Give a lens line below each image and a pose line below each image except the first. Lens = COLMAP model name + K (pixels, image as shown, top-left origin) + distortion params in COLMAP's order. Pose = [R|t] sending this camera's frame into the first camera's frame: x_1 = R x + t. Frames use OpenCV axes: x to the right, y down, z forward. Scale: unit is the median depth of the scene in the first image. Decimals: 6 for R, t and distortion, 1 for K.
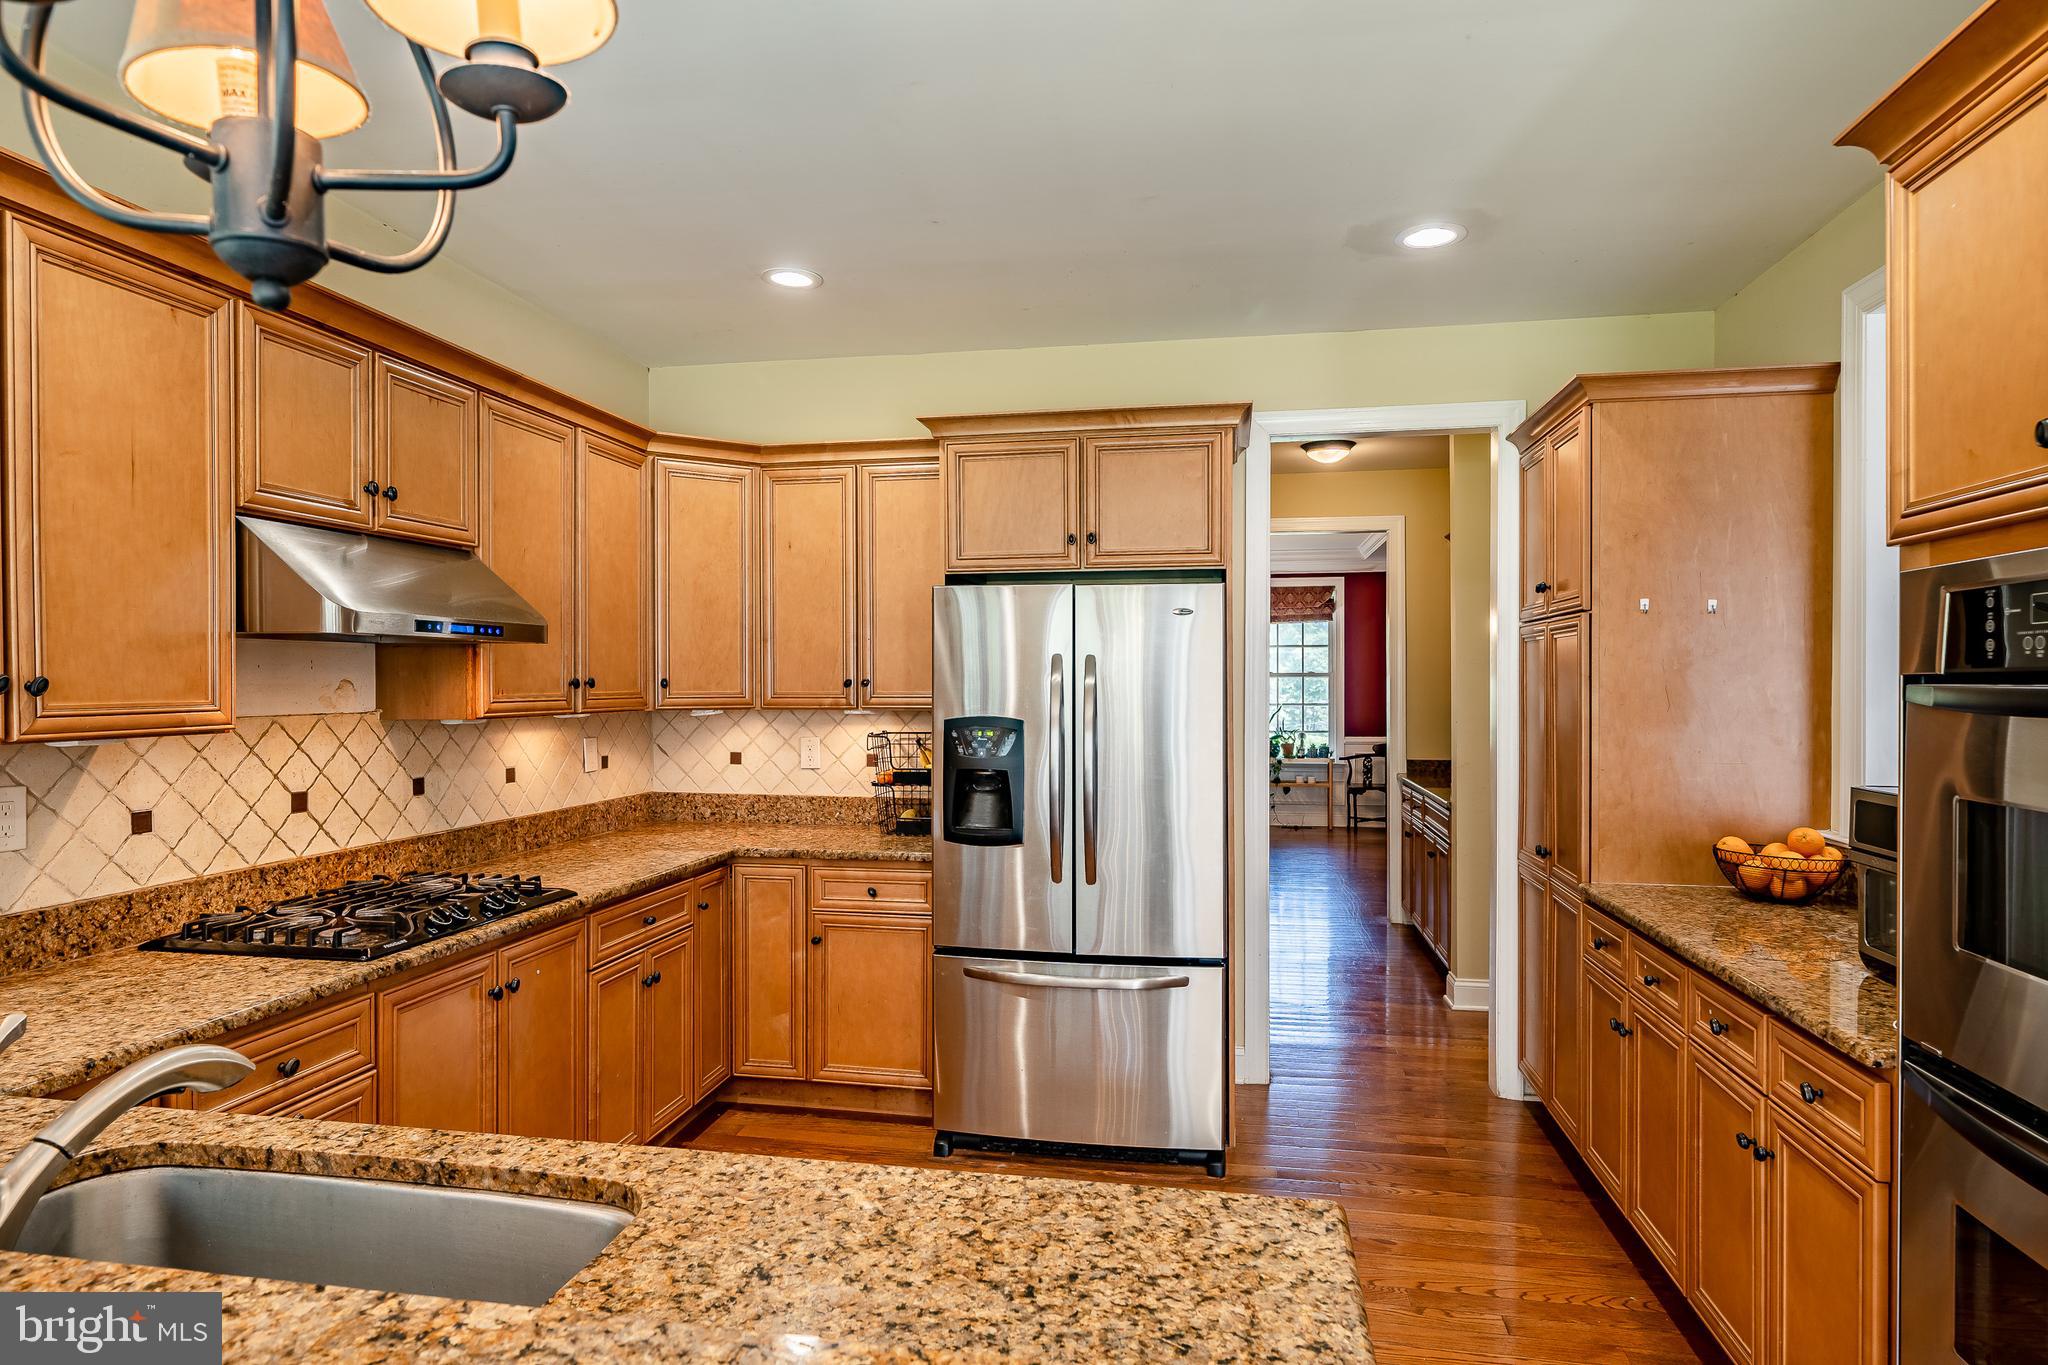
lens RADIAL K [[1138.6, 0, 1017.5], [0, 1138.6, 694.7], [0, 0, 1]] dist [-0.000690, 0.000322]
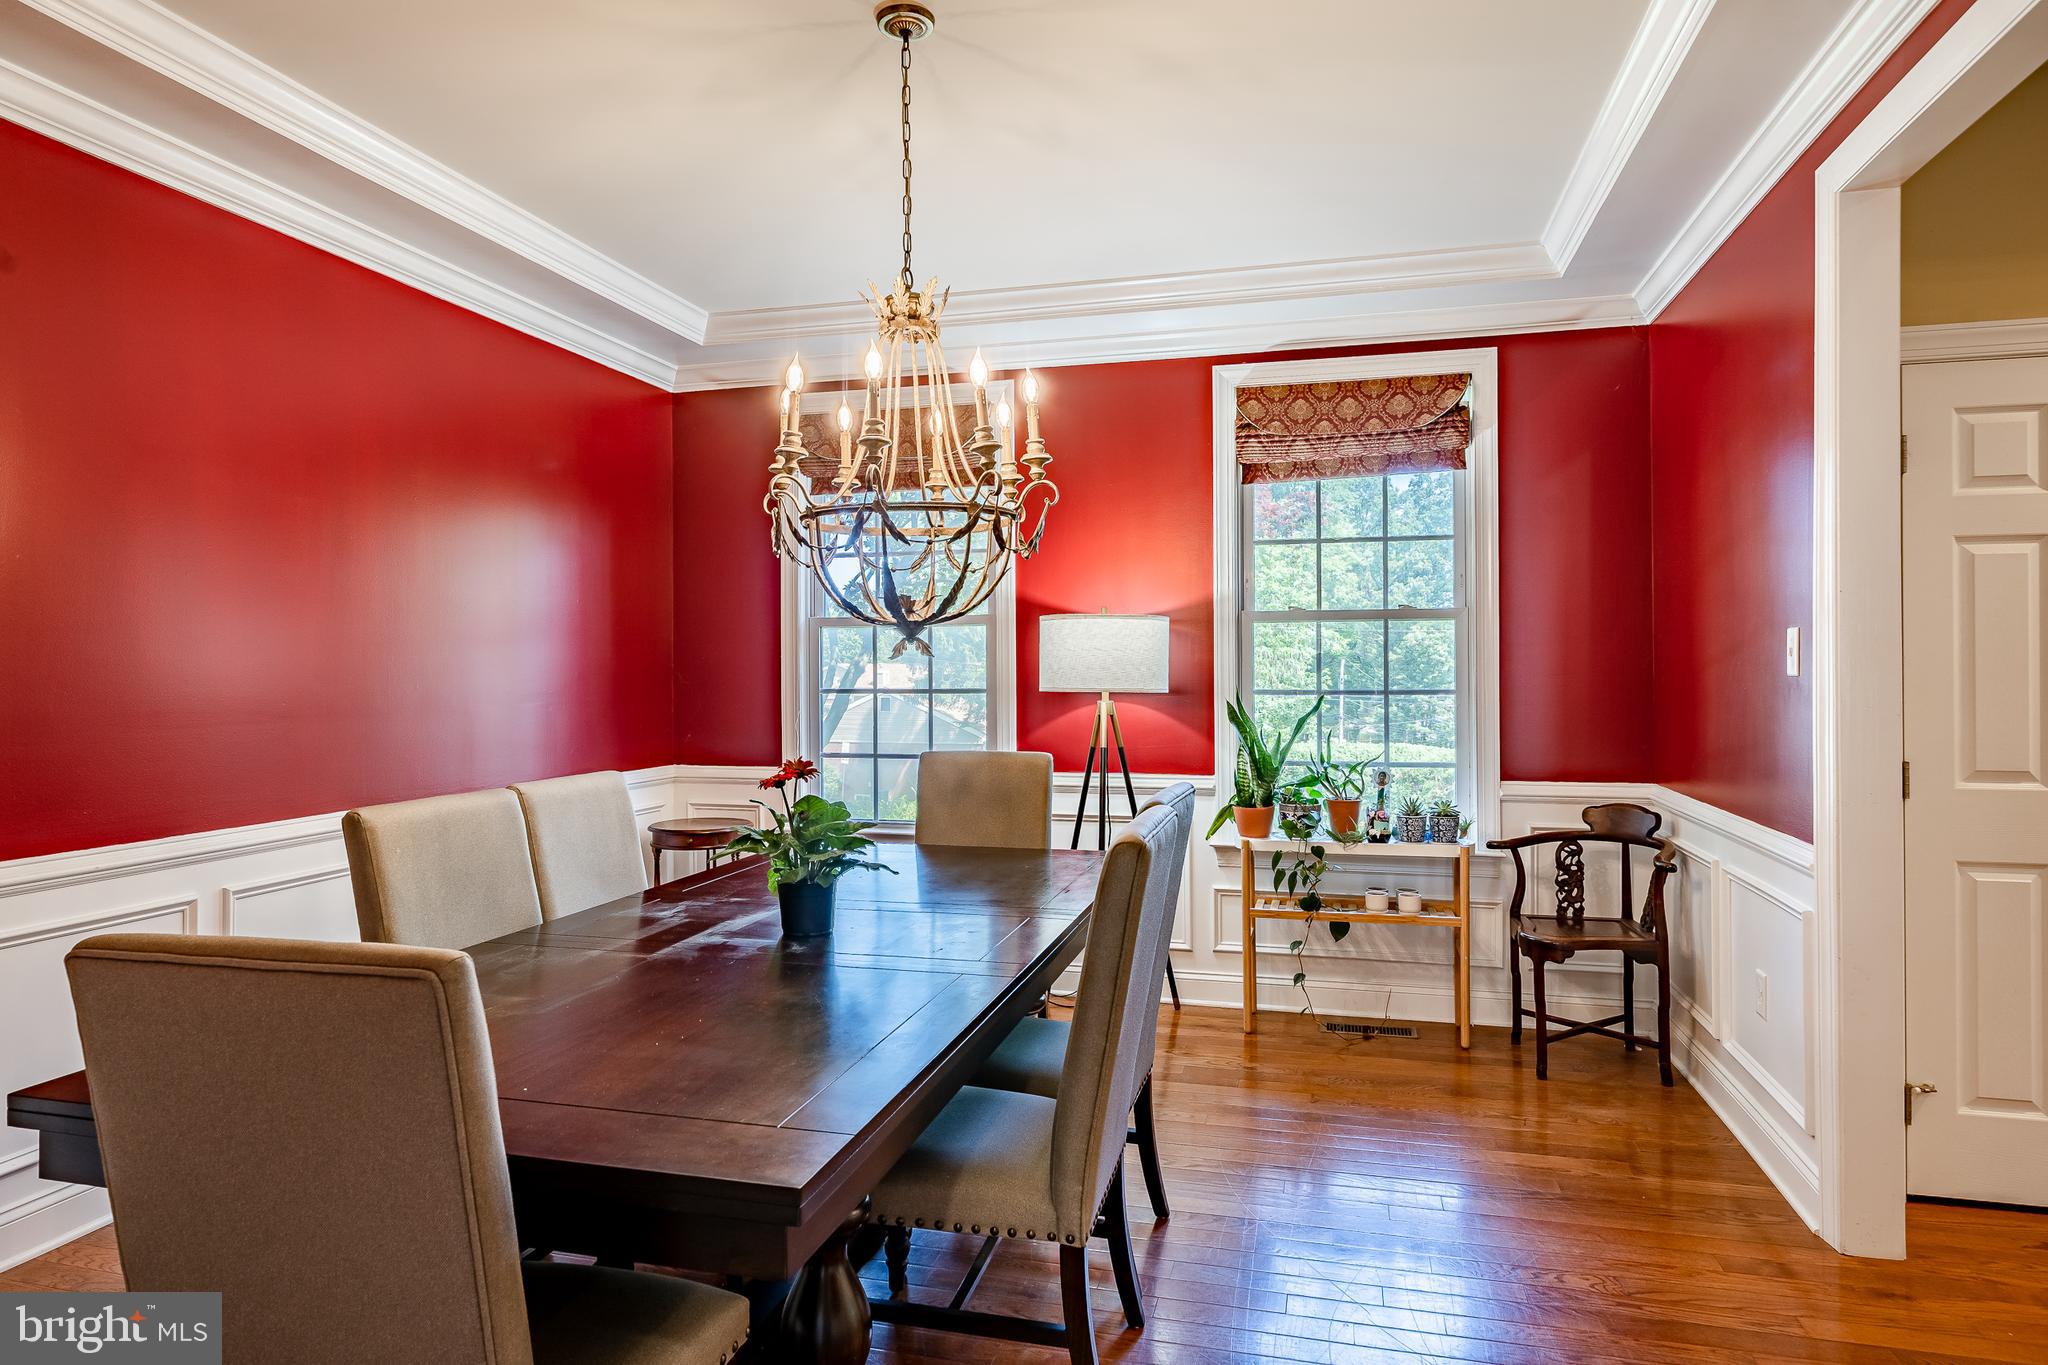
lens RADIAL K [[1195.9, 0, 1021.6], [0, 1195.9, 647.5], [0, 0, 1]] dist [0.000172, 0.000827]
pose [[0.997573, 0.000684, -0.069624, 0.542150], [-0.002751, 0.999558, -0.029597, 0.019723], [0.069573, 0.029716, 0.997134, 2.045541]]
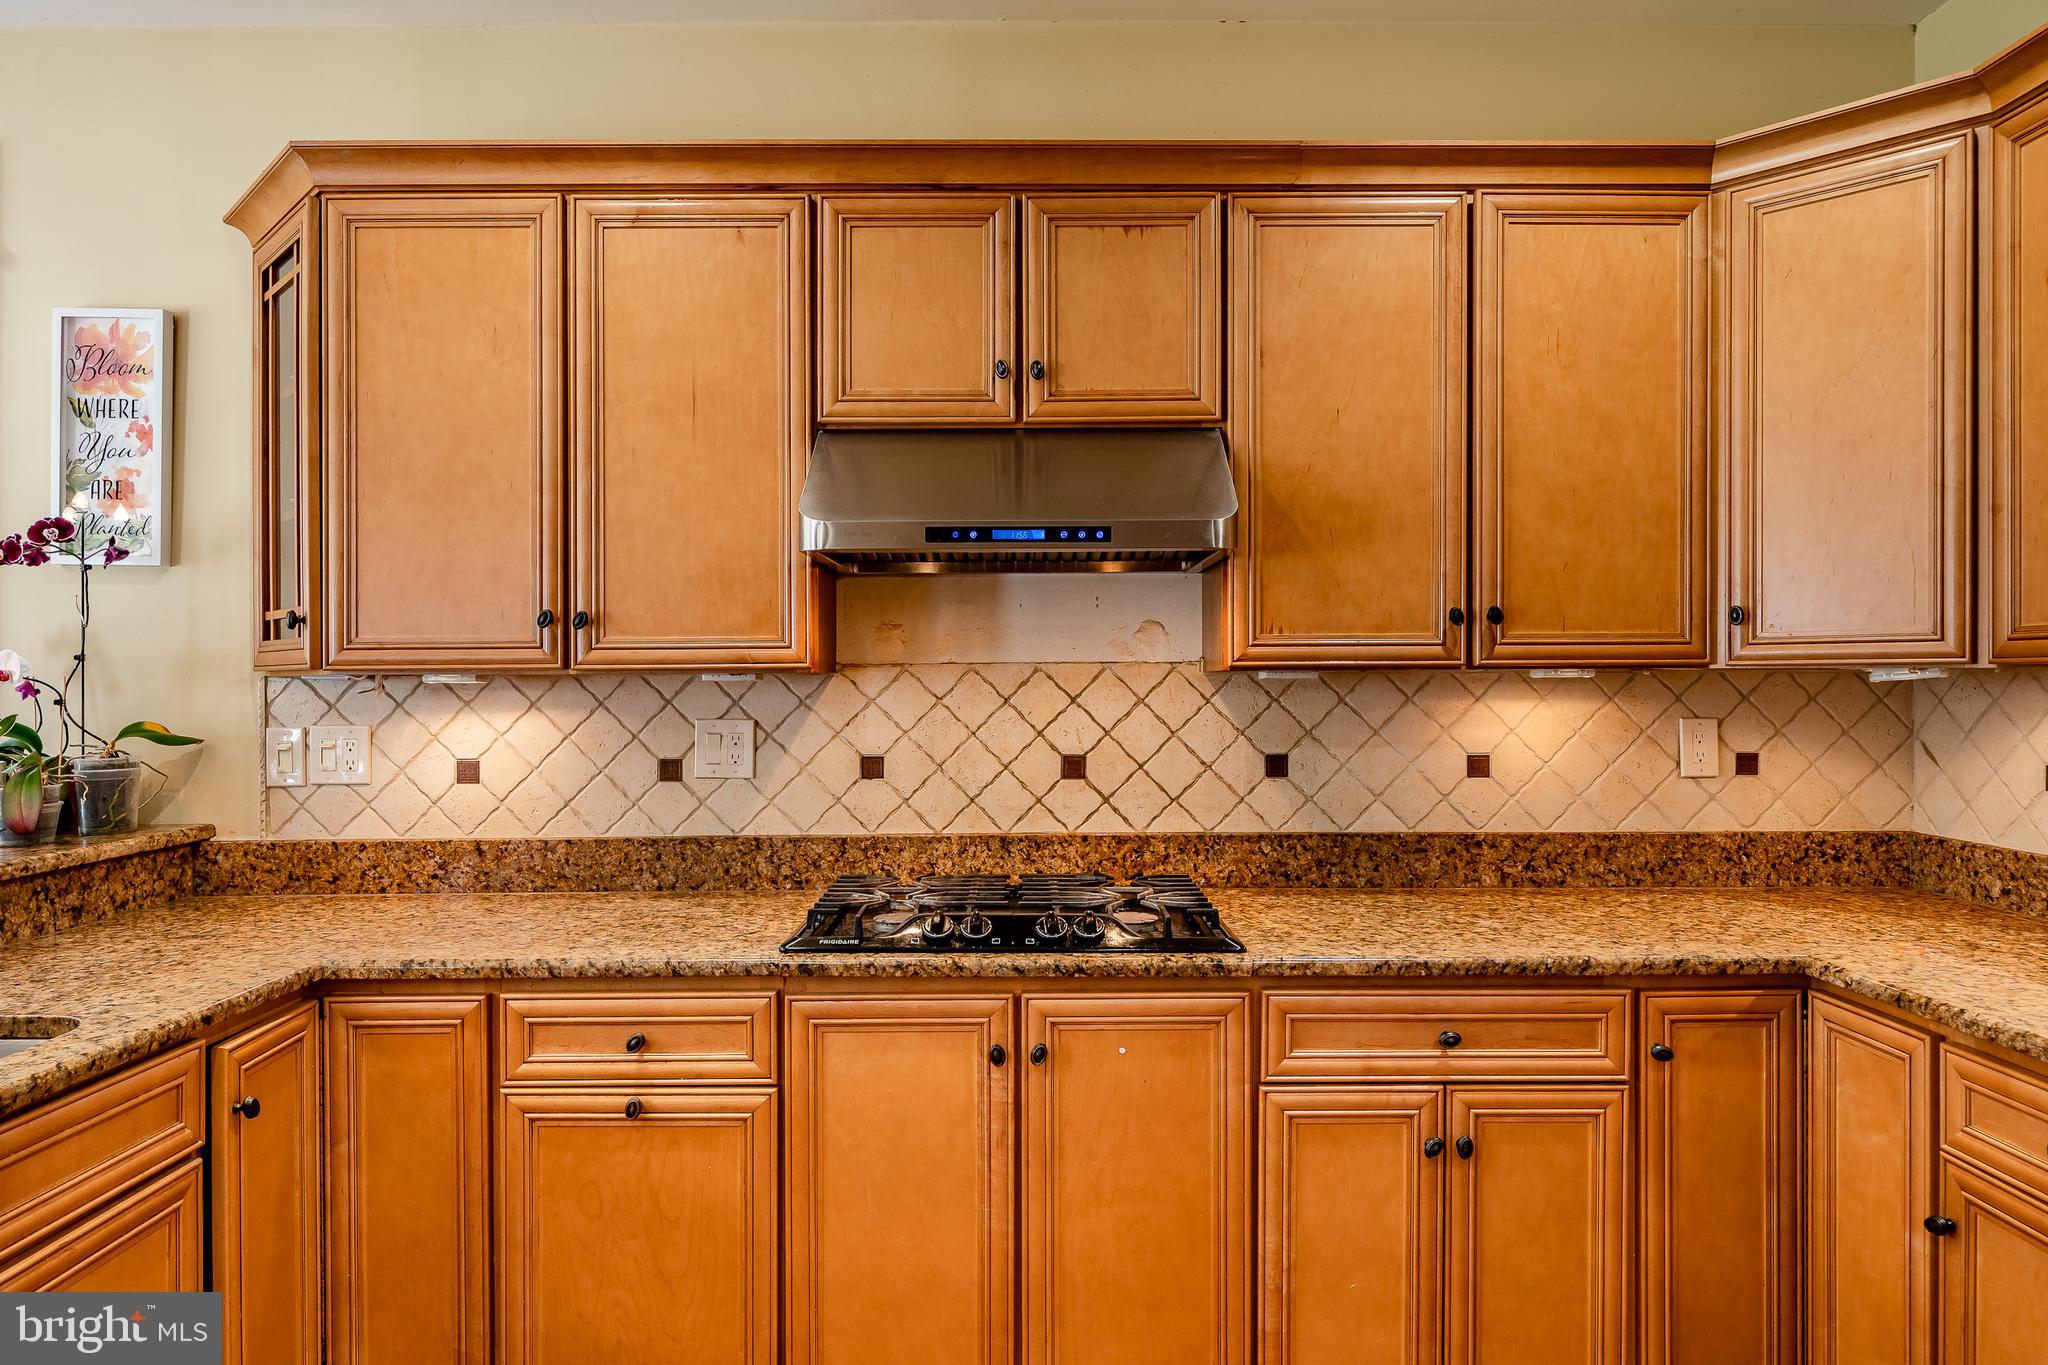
lens RADIAL K [[1247.2, 0, 1022.8], [0, 1247.2, 685.8], [0, 0, 1]] dist [-0.001843, -0.000750]
pose [[0.193108, 0.005289, -0.981163, 0.214868], [-0.007947, 0.999961, 0.003826, 0.025961], [0.981145, 0.007059, 0.193143, 0.645761]]
